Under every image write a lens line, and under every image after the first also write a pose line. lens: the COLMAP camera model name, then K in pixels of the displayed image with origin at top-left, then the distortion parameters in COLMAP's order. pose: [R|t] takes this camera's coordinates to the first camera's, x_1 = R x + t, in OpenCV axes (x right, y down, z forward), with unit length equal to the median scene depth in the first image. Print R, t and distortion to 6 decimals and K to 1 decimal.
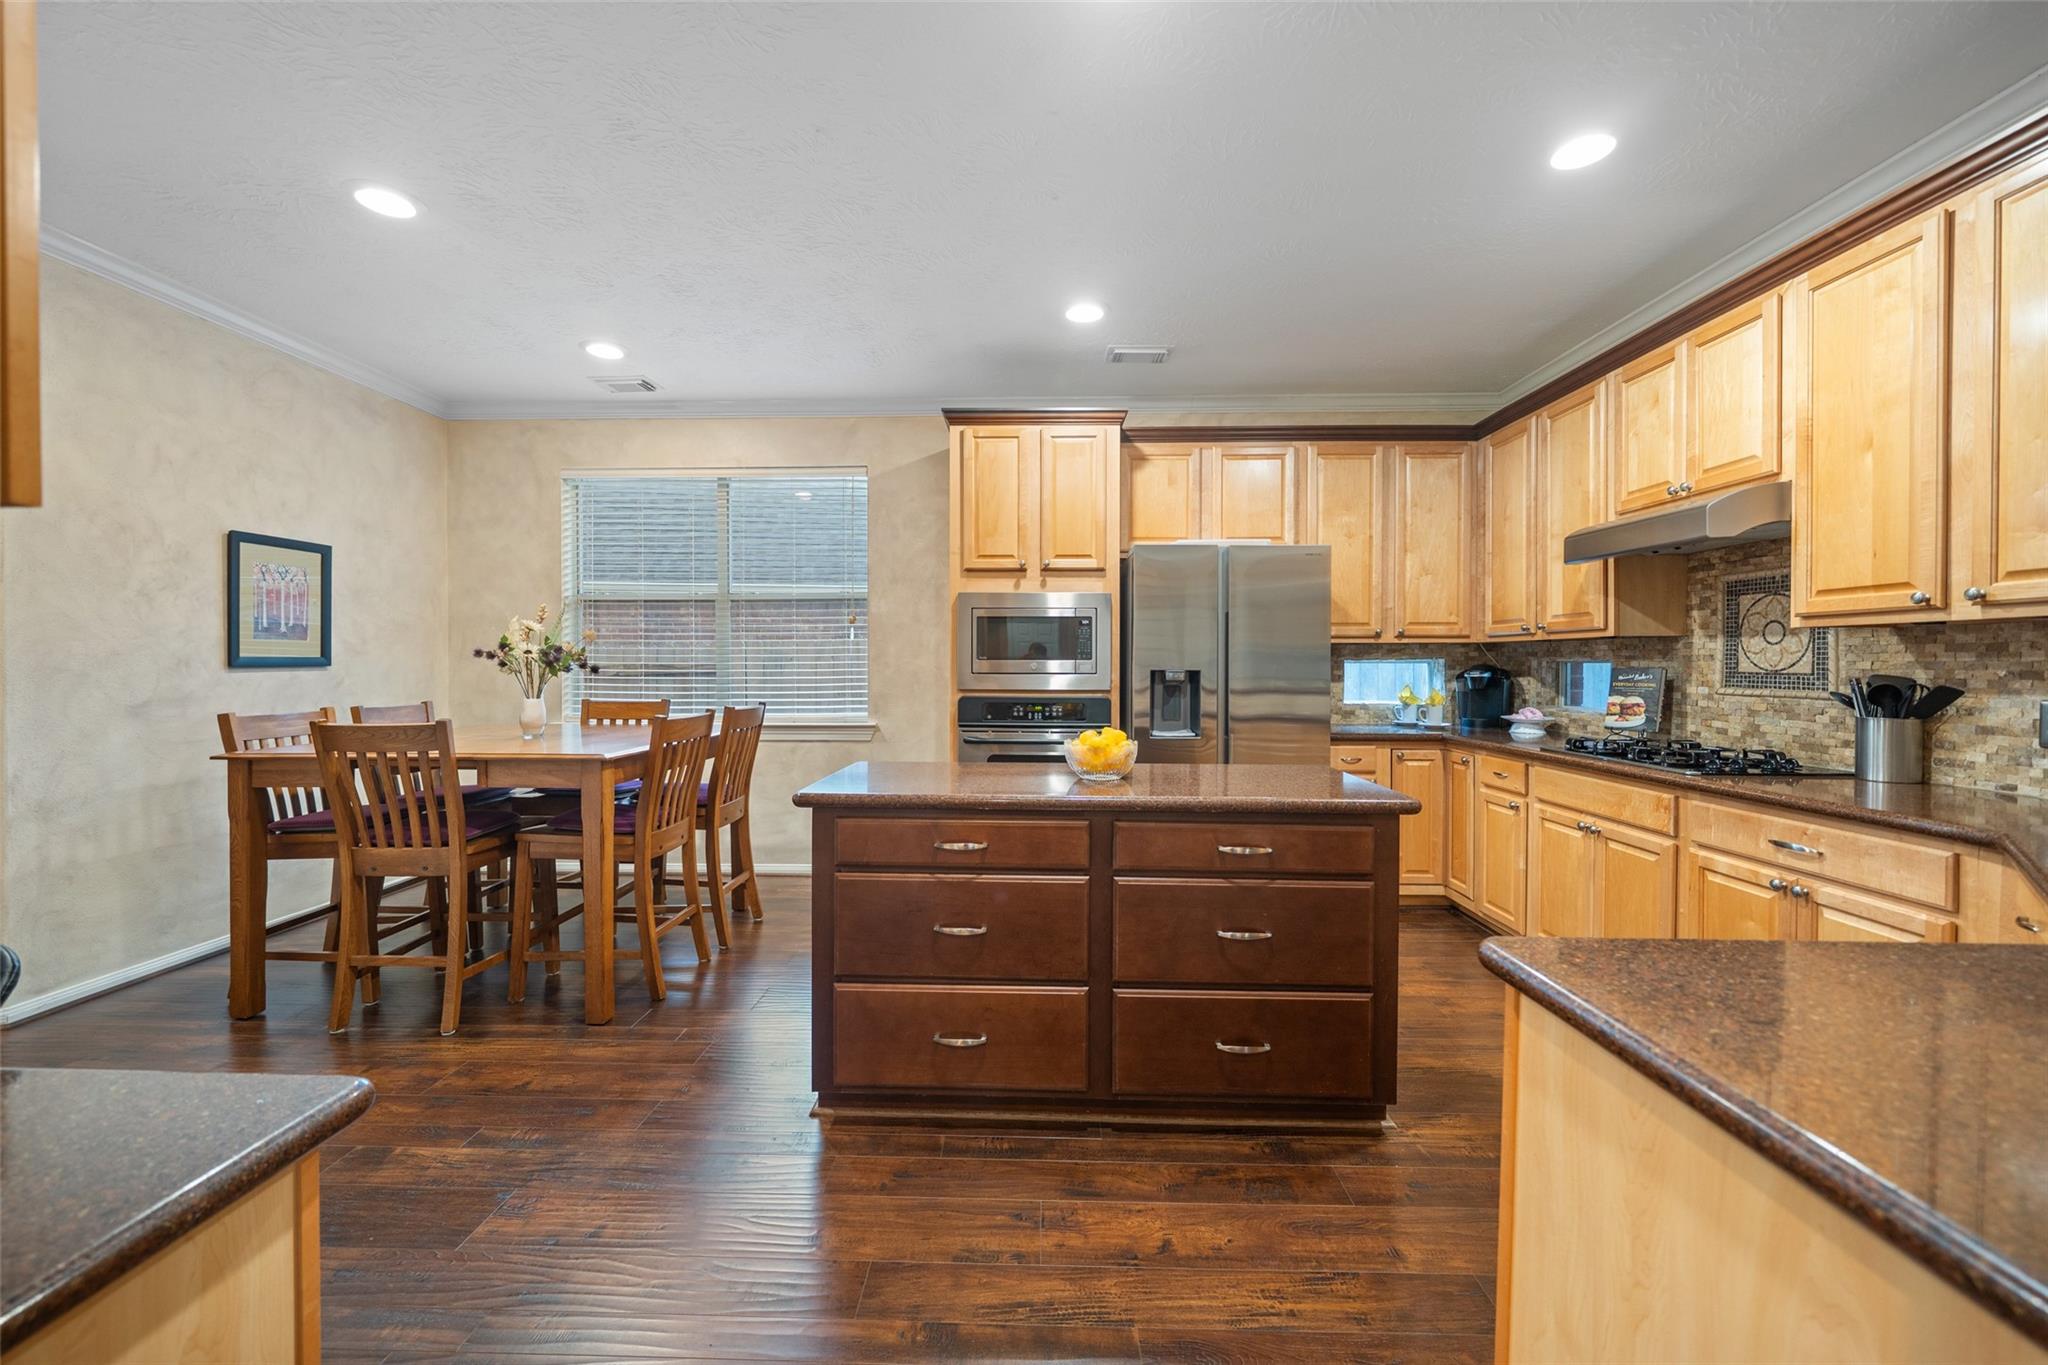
lens RADIAL K [[759.9, 0, 1009.7], [0, 759.9, 681.8], [0, 0, 1]] dist [-0.002432, -0.001154]
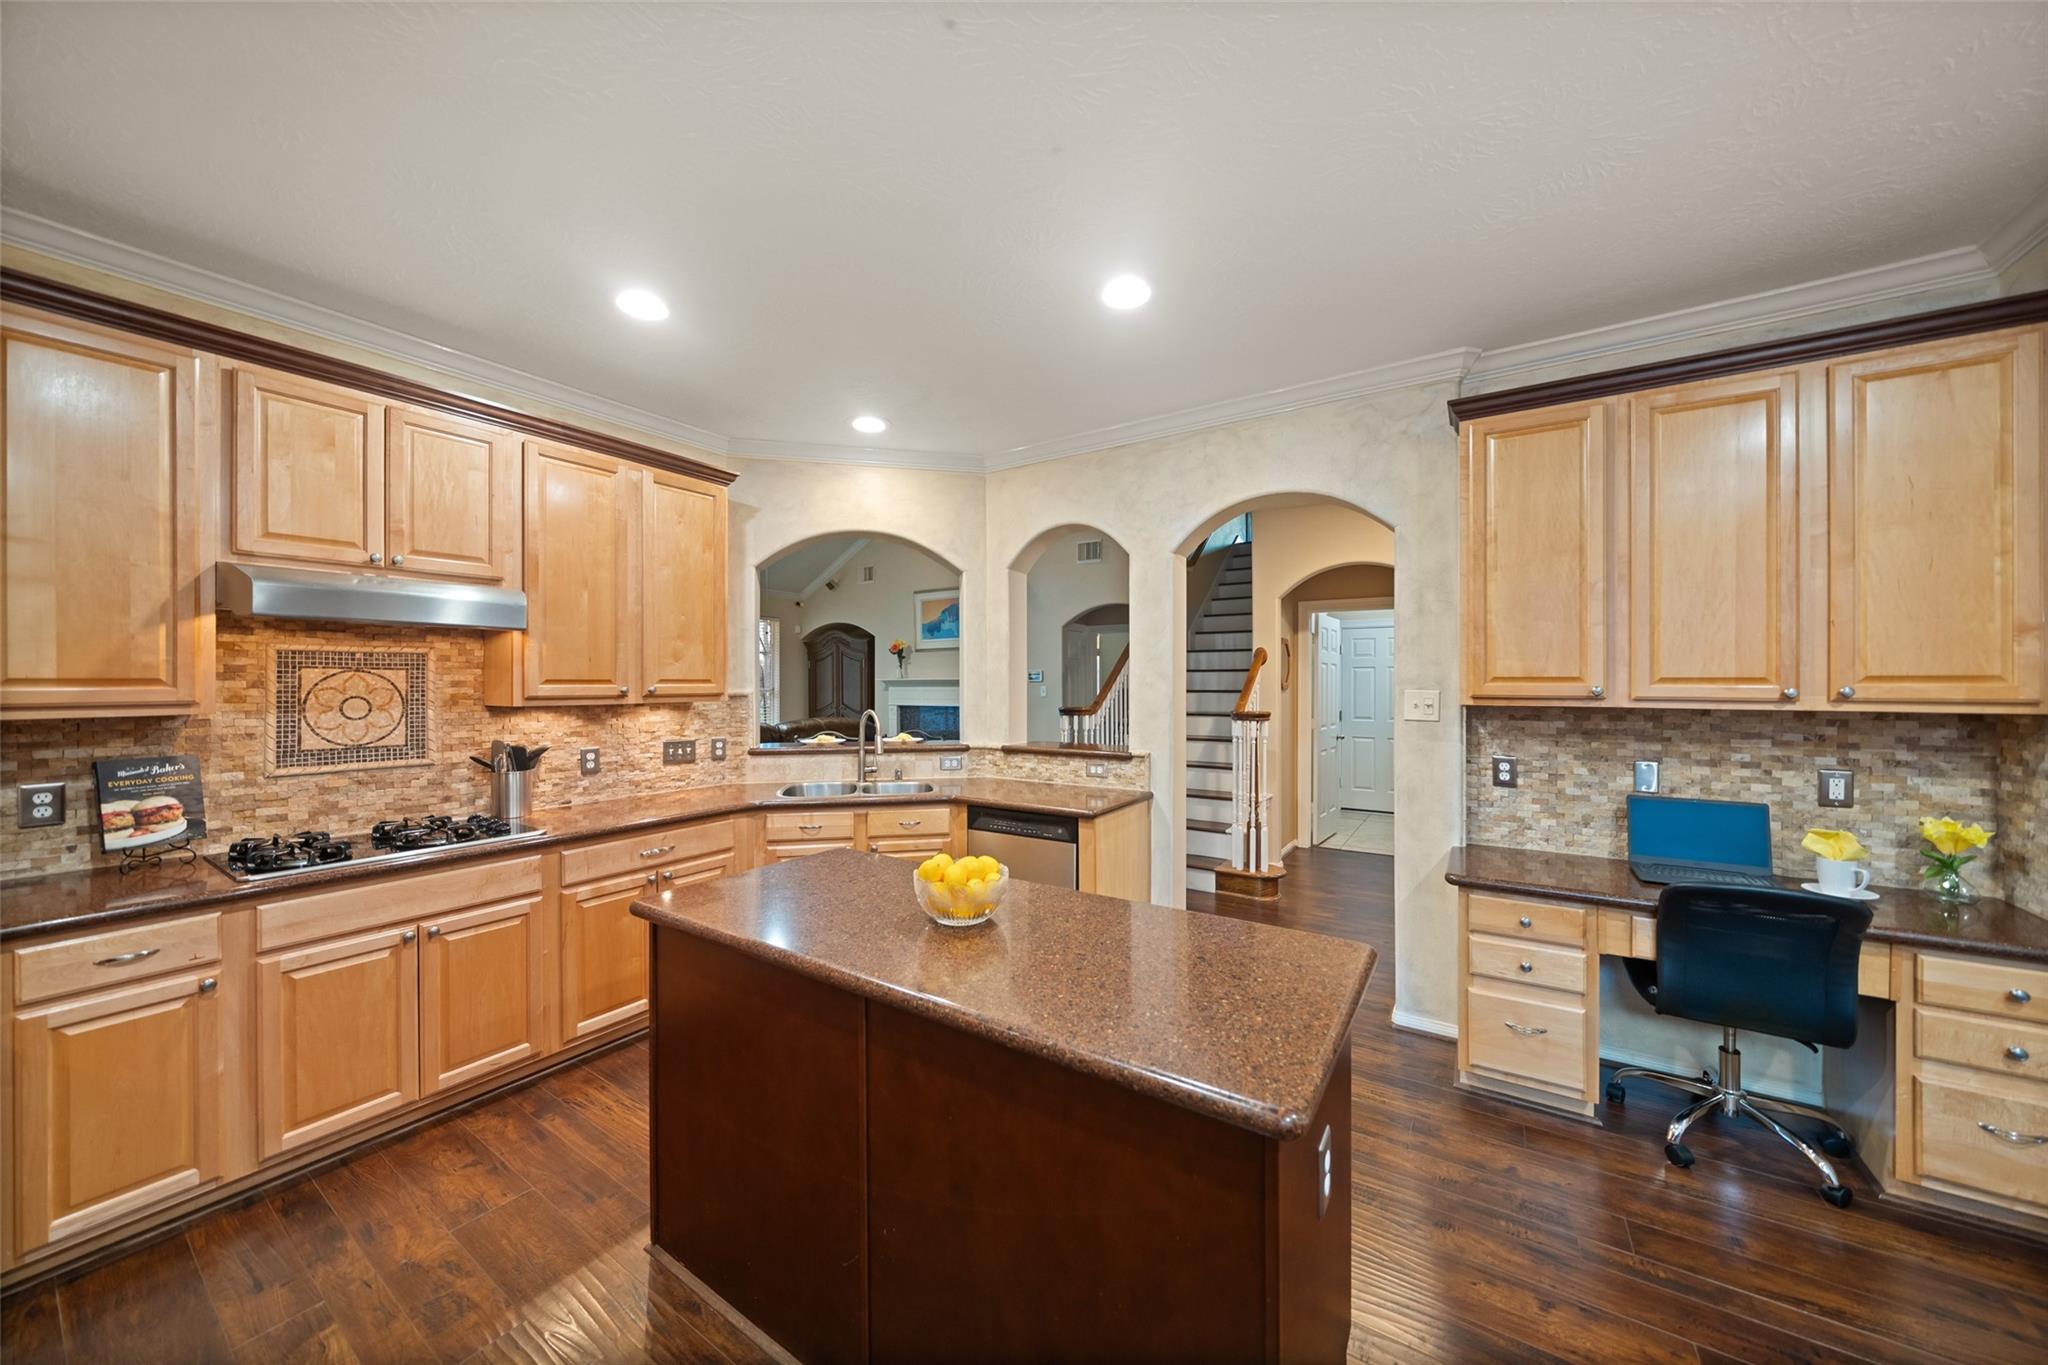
lens RADIAL K [[703.2, 0, 1025.2], [0, 703.2, 677.9], [0, 0, 1]] dist [-0.005370, -0.000131]
pose [[-0.846967, 0.001865, 0.531642, -0.217276], [0.013512, 0.999746, 0.018020, -0.092691], [-0.531474, 0.022446, -0.846777, 1.107844]]
